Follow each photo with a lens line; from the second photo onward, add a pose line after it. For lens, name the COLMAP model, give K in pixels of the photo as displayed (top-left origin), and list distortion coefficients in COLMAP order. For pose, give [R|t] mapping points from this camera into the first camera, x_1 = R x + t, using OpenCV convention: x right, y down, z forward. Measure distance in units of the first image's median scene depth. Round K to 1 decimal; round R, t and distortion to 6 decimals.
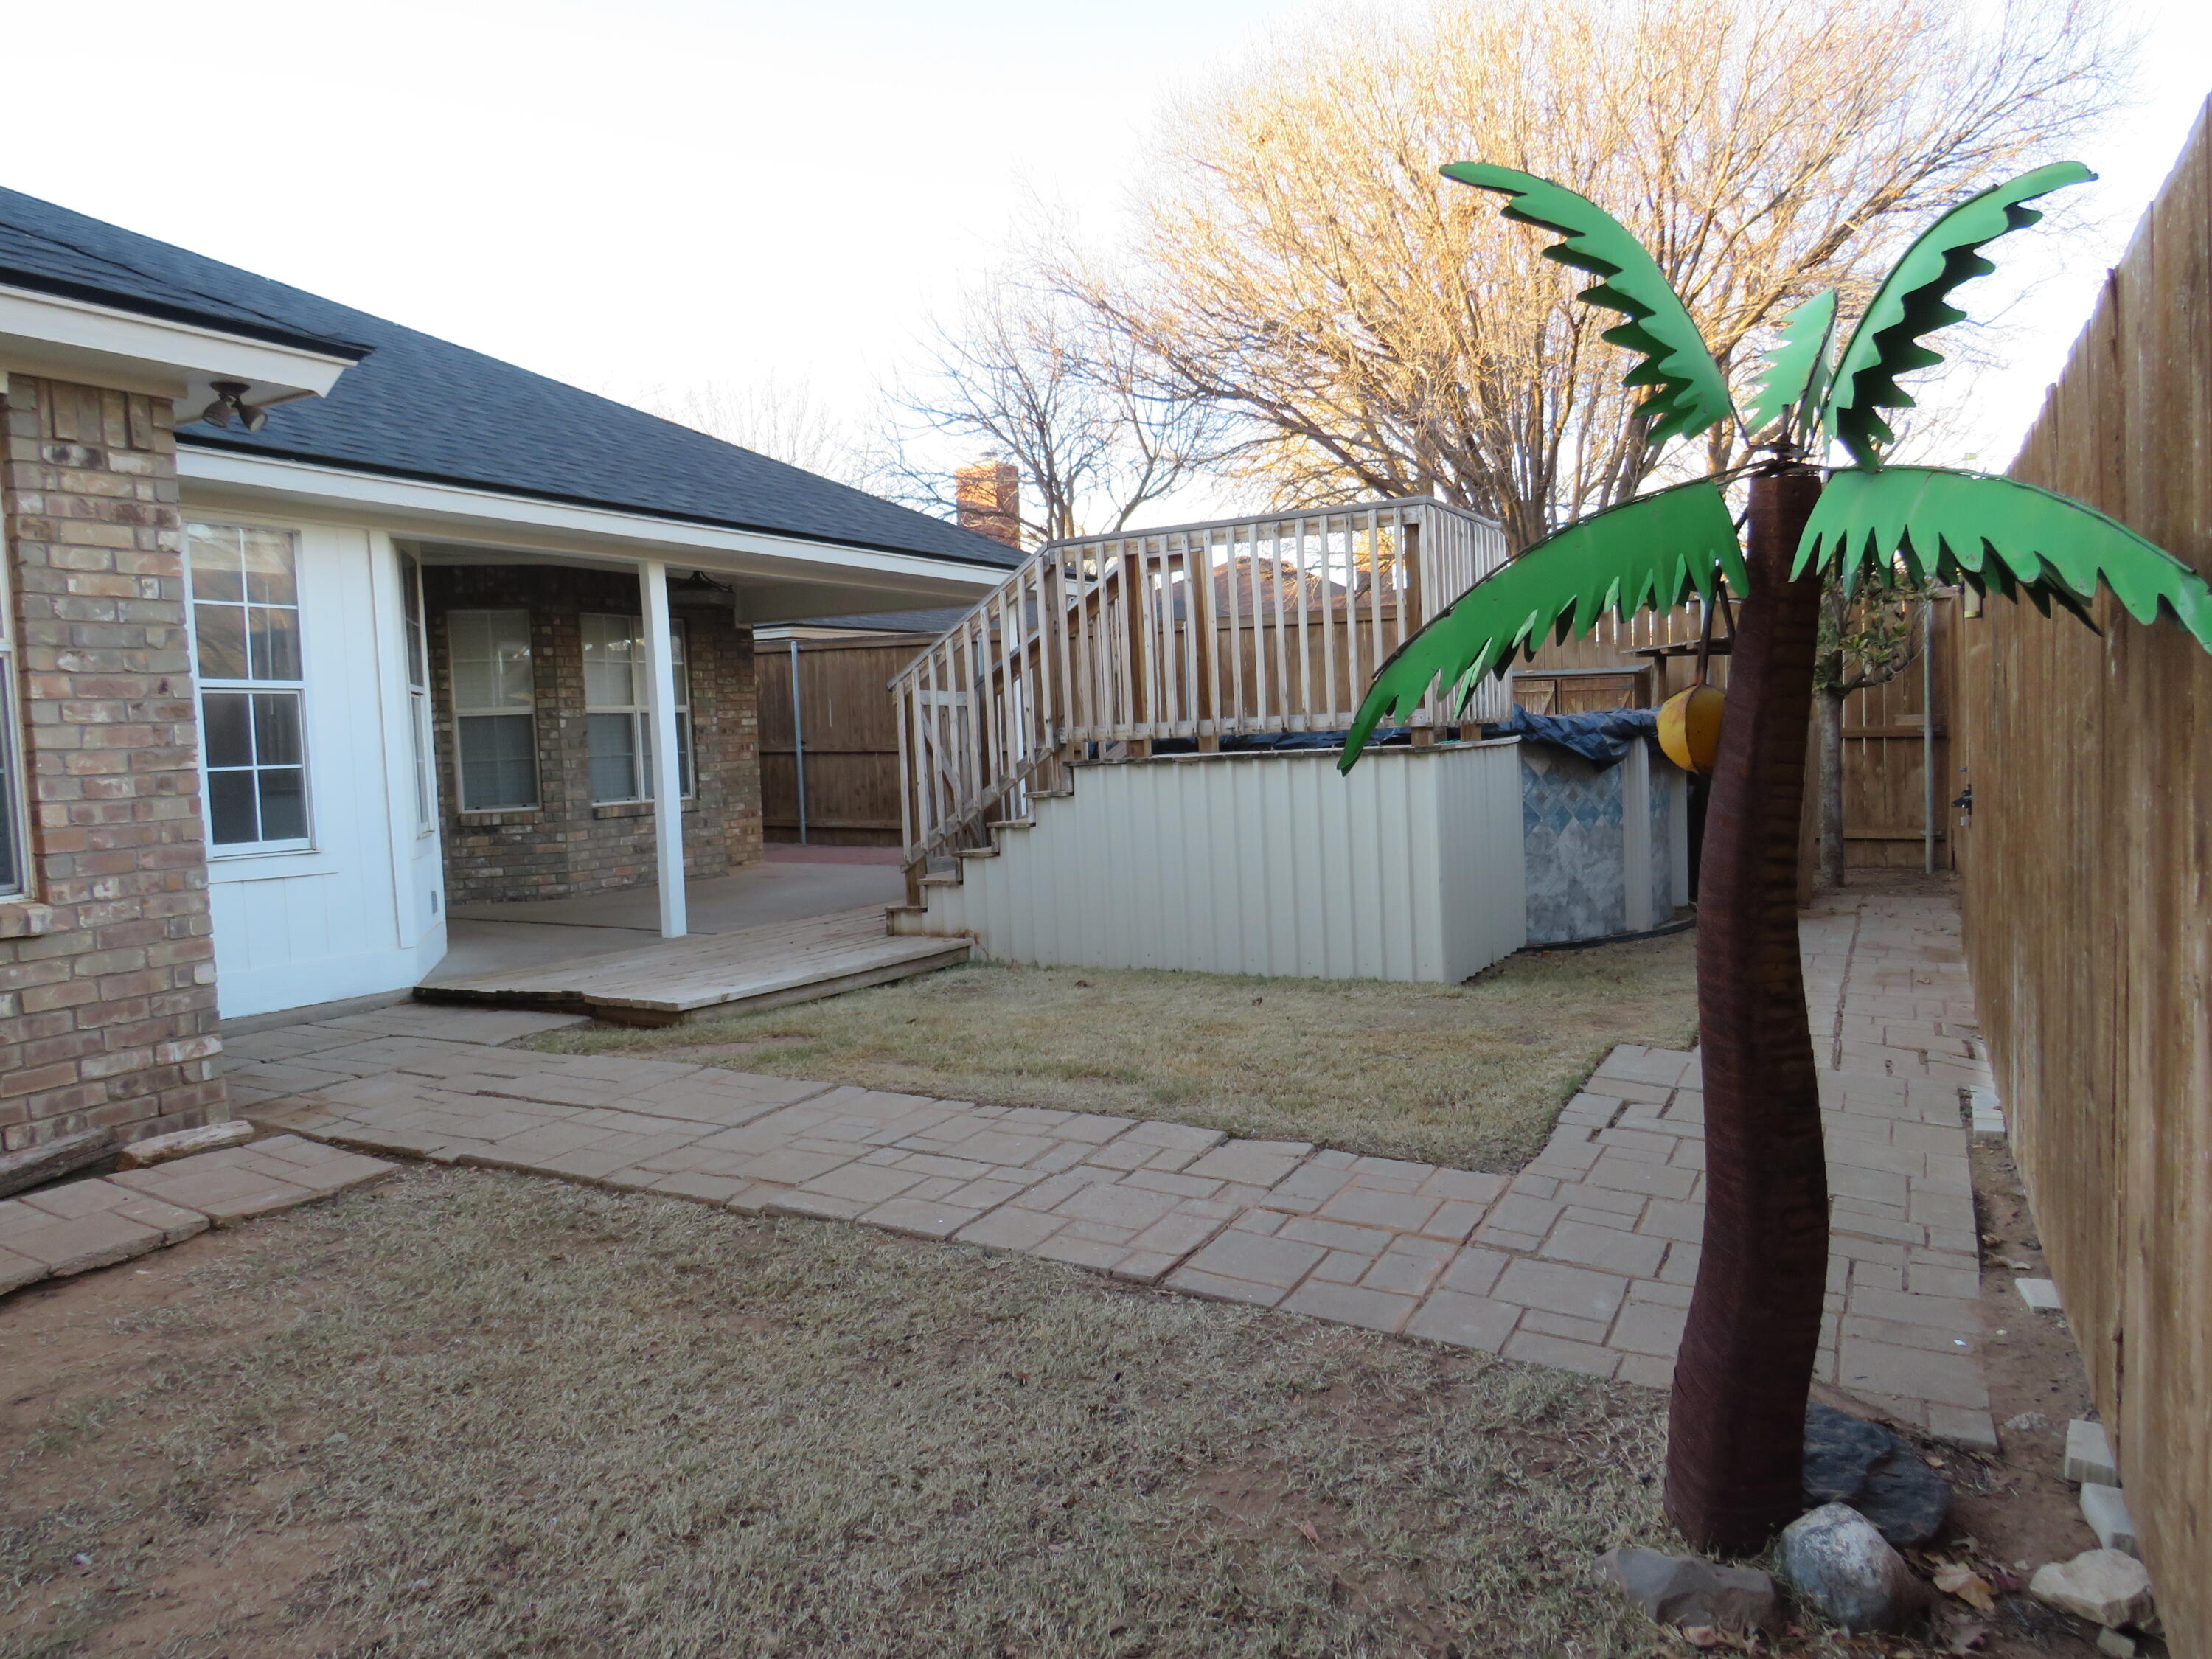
lens RADIAL K [[1553.2, 0, 1100.2], [0, 1553.2, 828.1], [0, 0, 1]] dist [-0.040671, 0.020374]
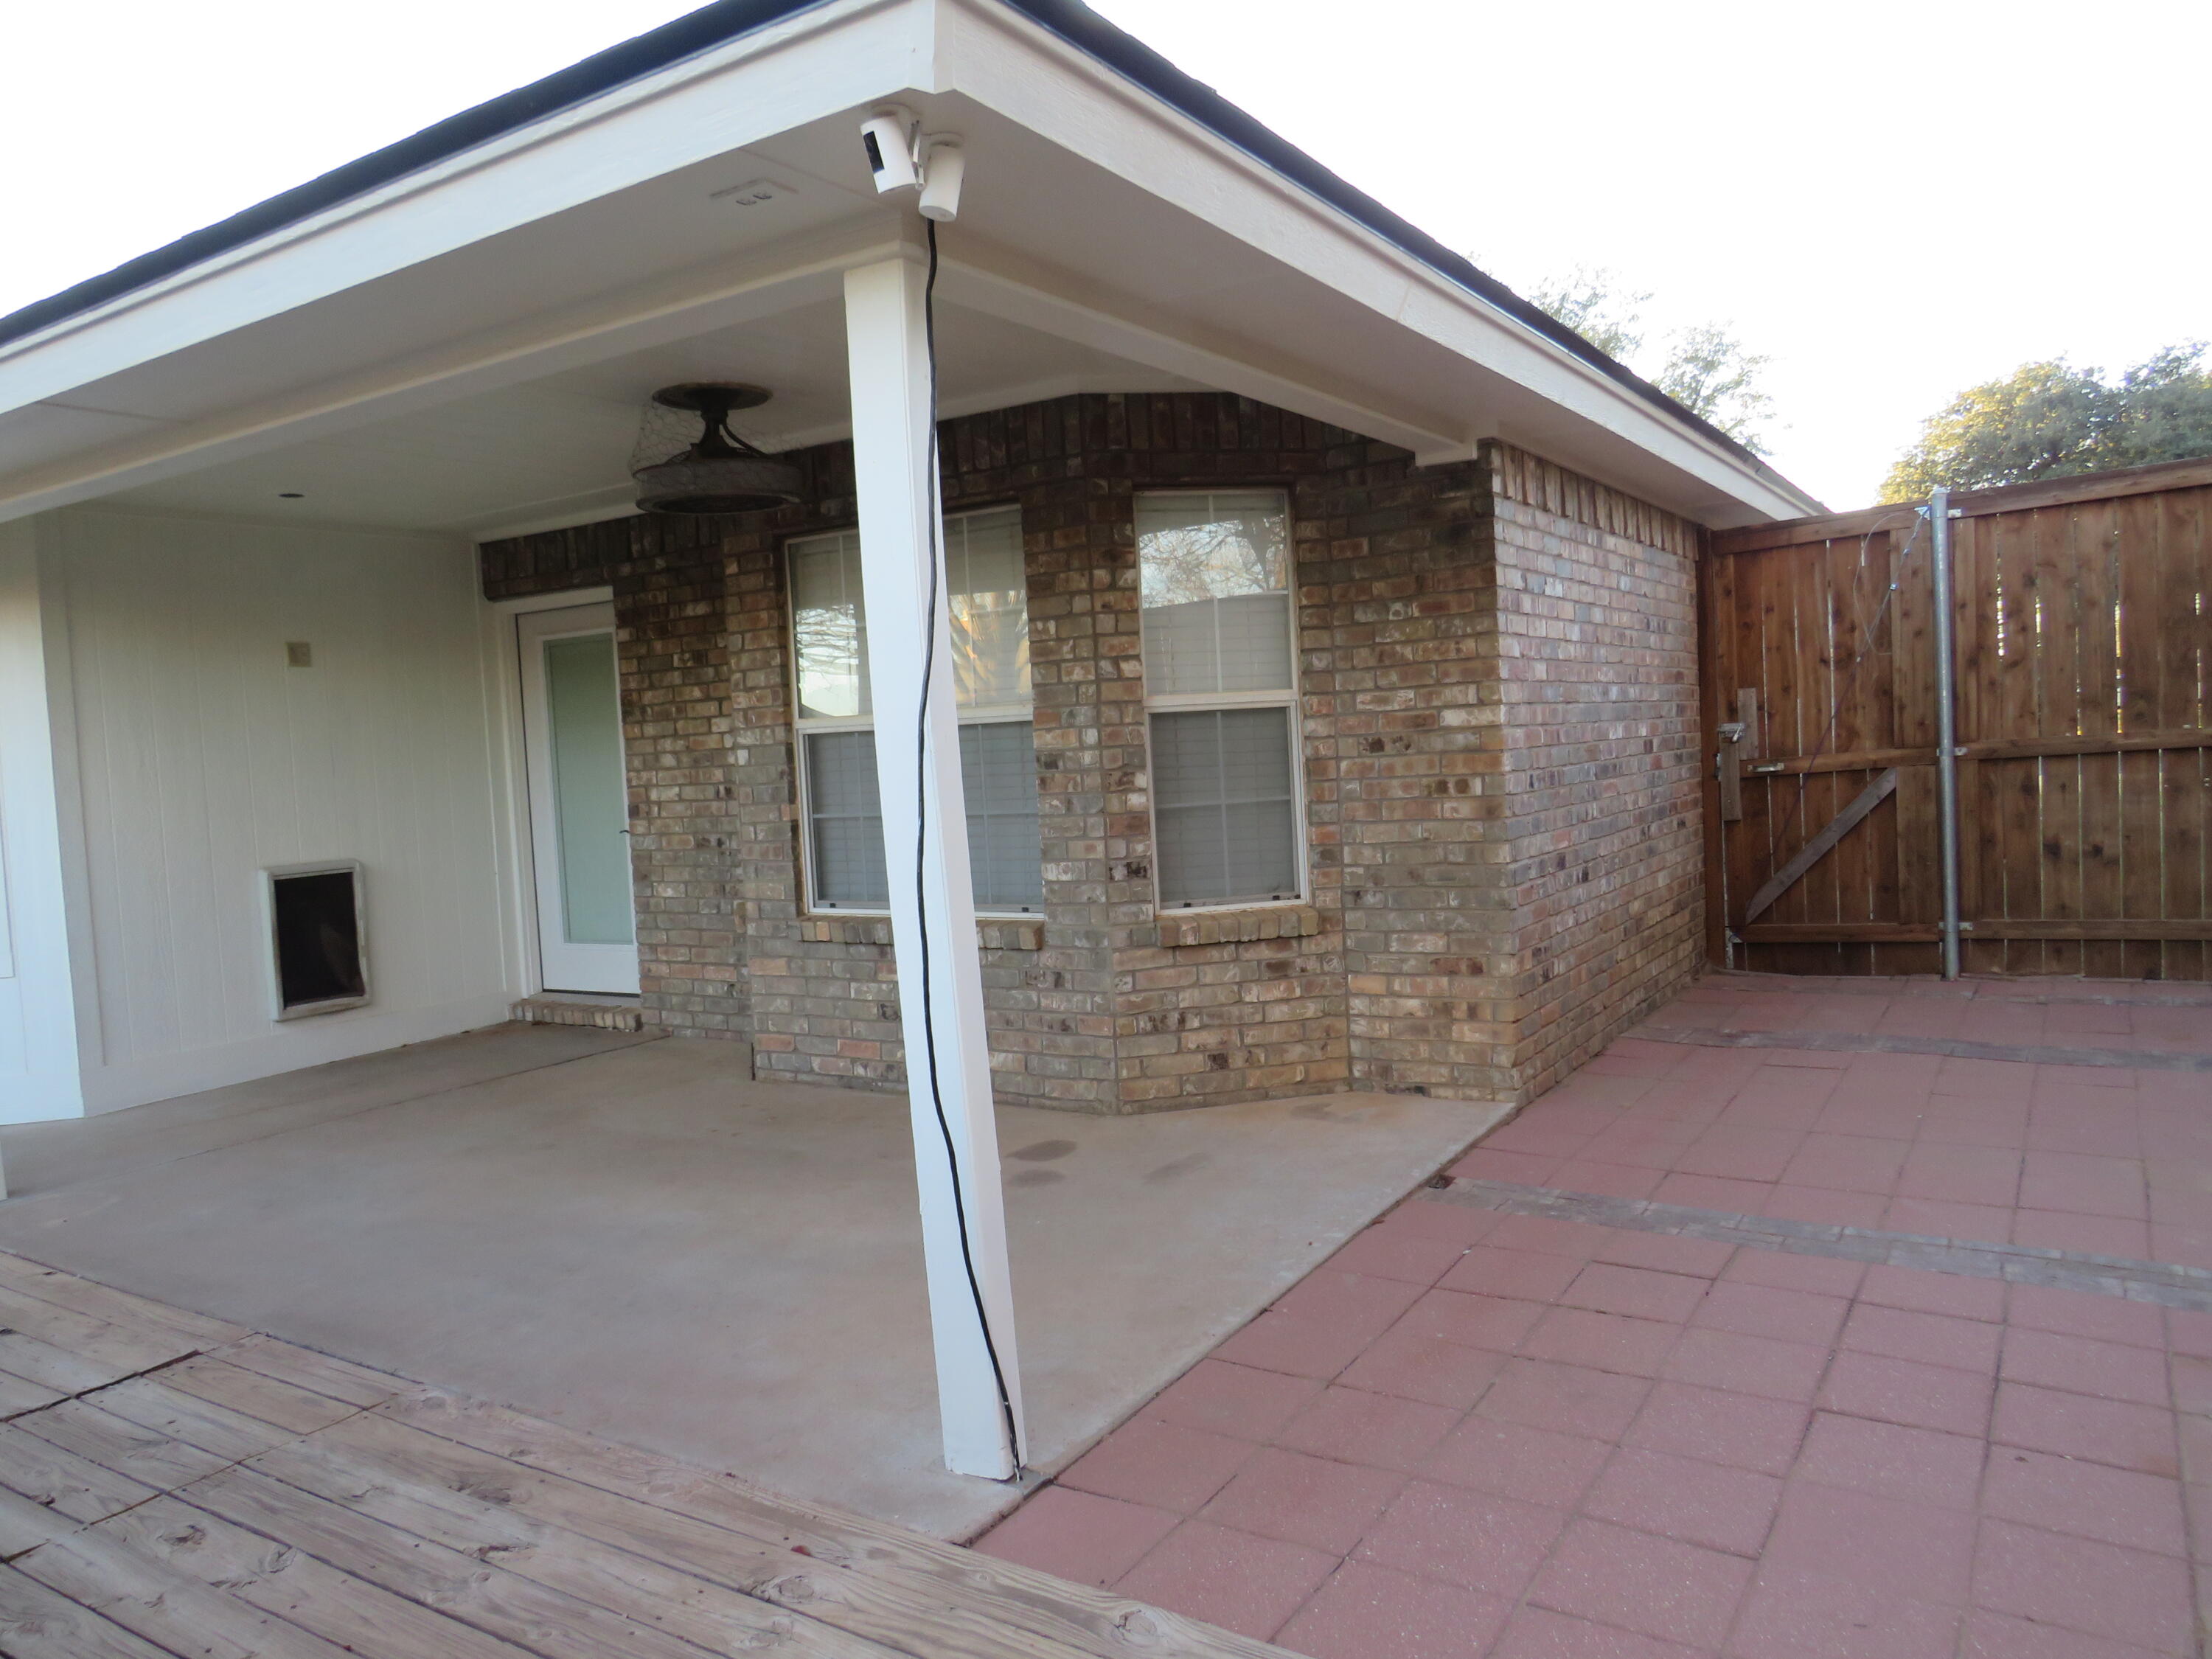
lens RADIAL K [[1553.2, 0, 1100.2], [0, 1553.2, 828.1], [0, 0, 1]] dist [-0.040671, 0.020374]
pose [[-0.084792, 0.095186, -0.991842, 0.172585], [-0.004940, 0.995374, 0.095948, -0.091164], [0.996386, 0.013035, -0.083929, 1.115407]]
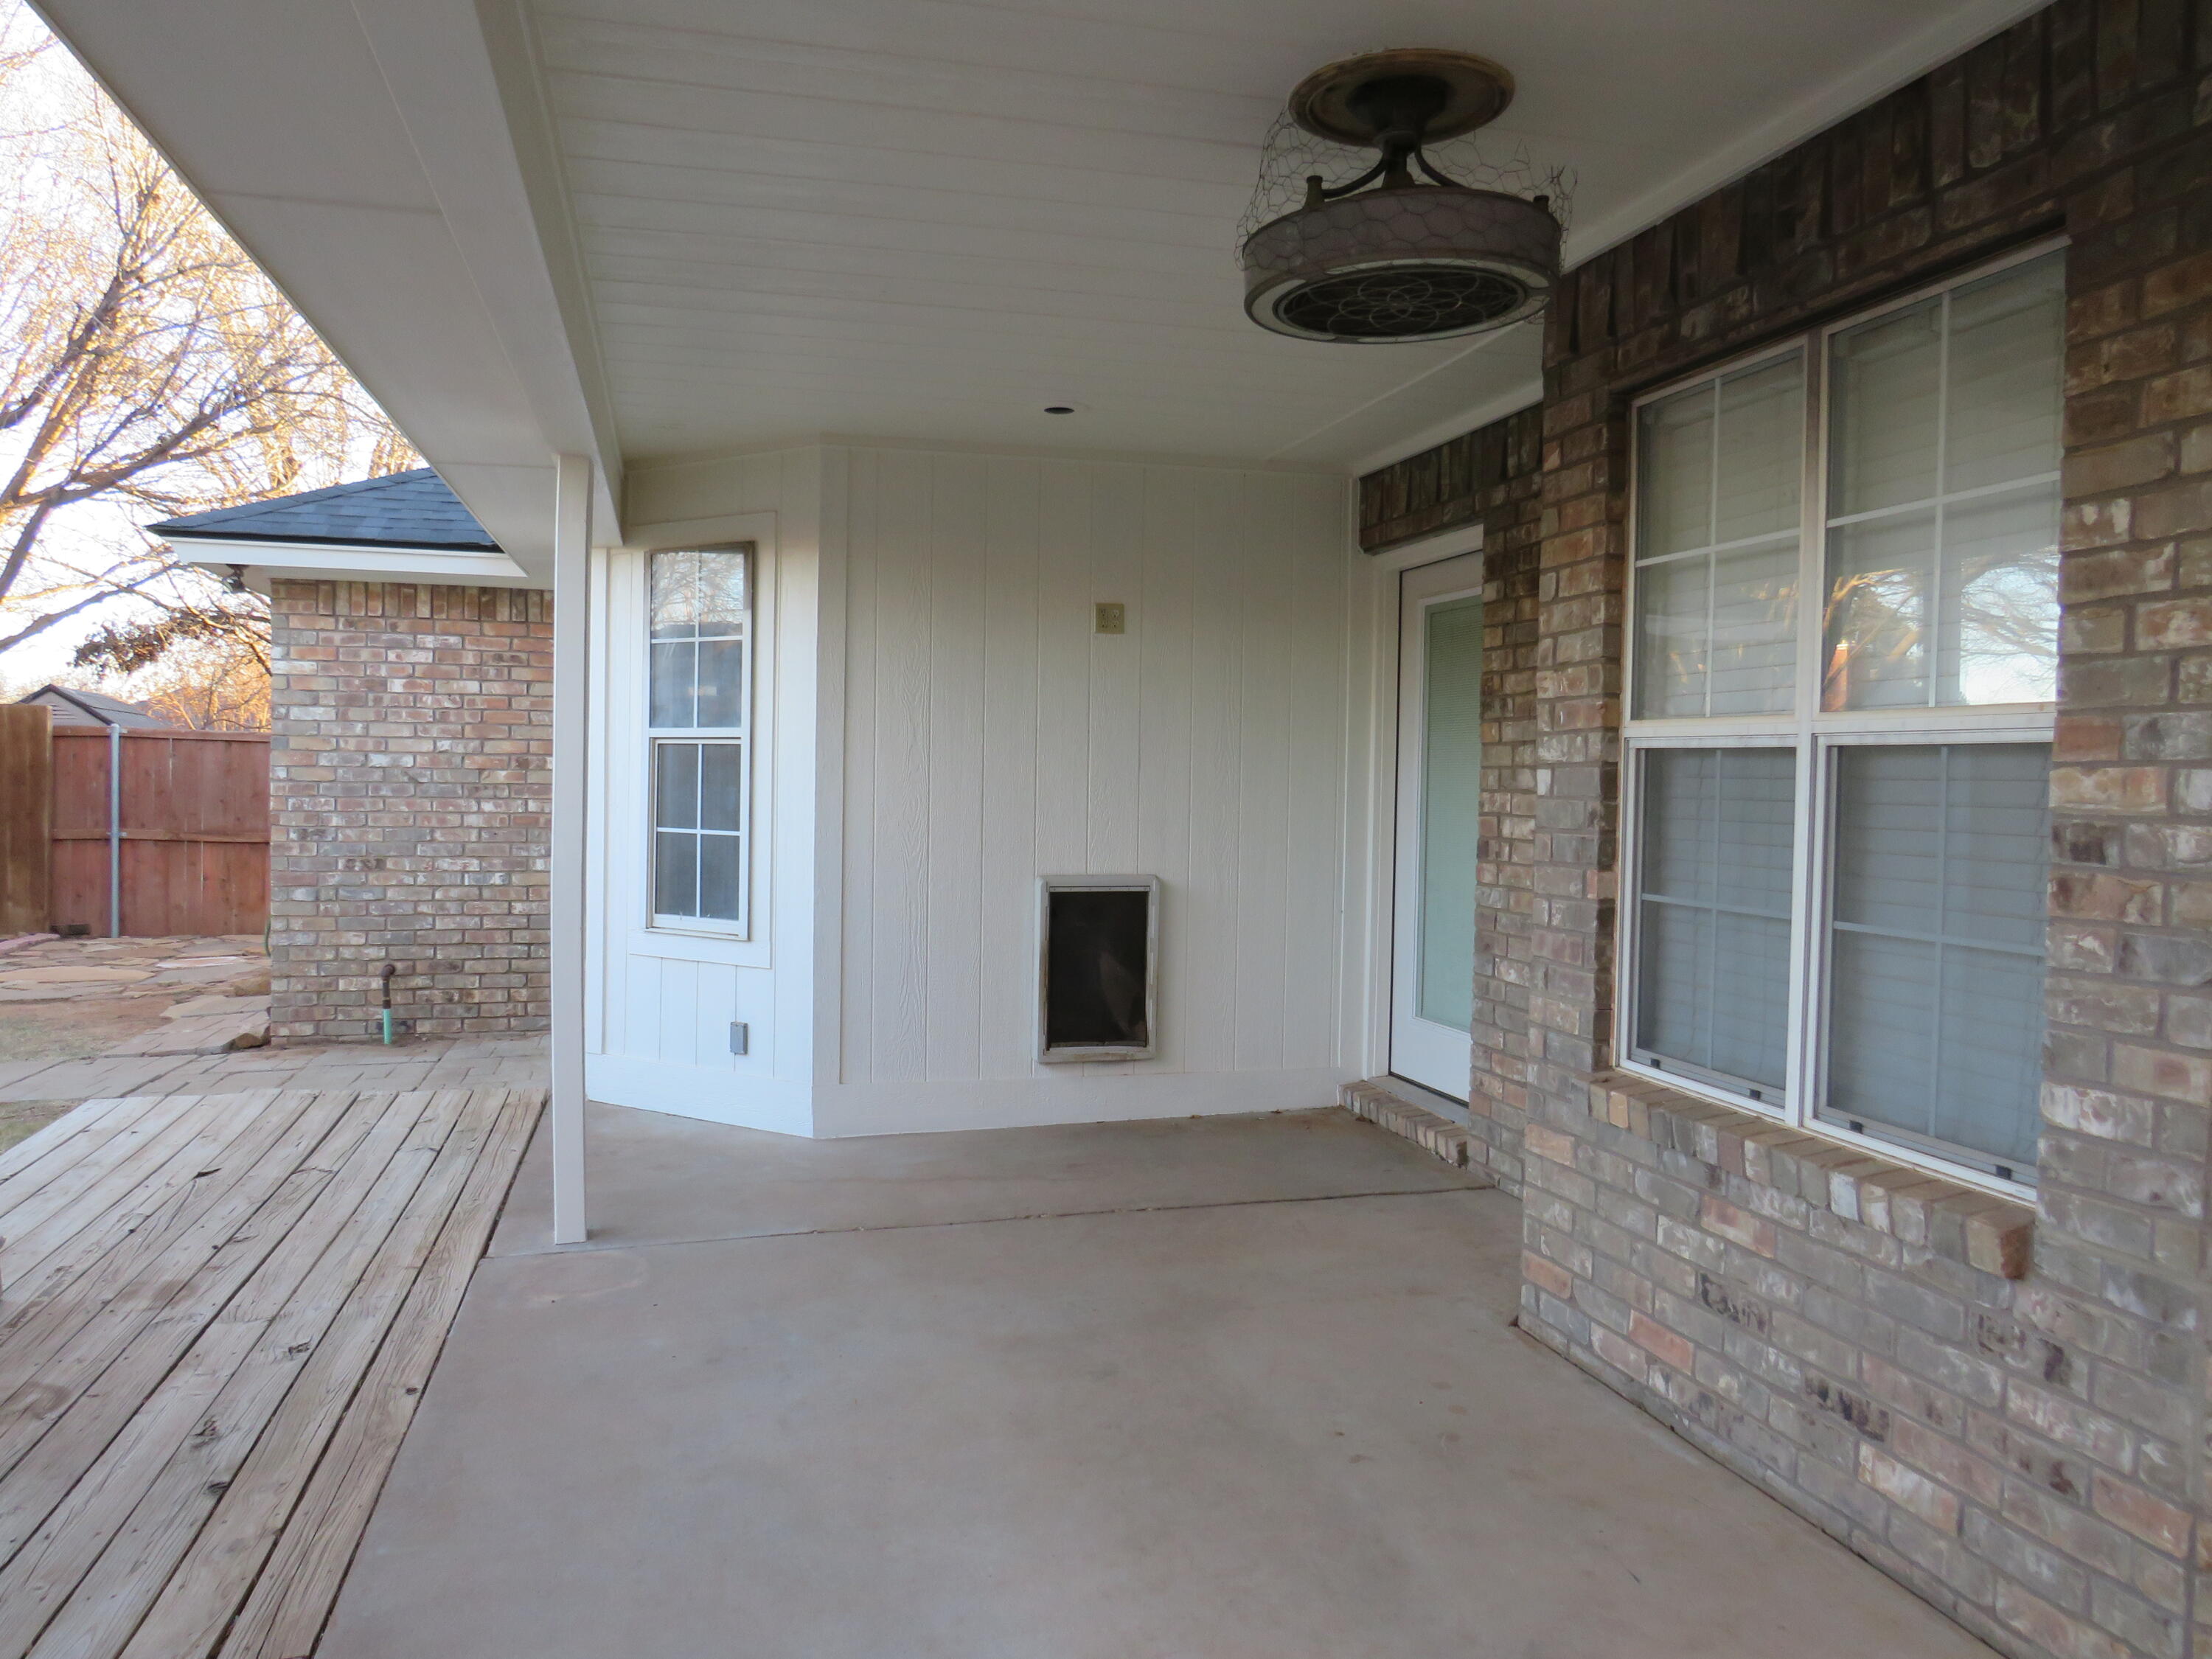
lens RADIAL K [[1553.2, 0, 1100.2], [0, 1553.2, 828.1], [0, 0, 1]] dist [-0.040671, 0.020374]
pose [[-0.740255, 0.049476, -0.670504, -0.063406], [-0.028096, 0.994141, 0.104376, -0.084759], [0.671739, 0.096103, -0.734528, 1.118208]]
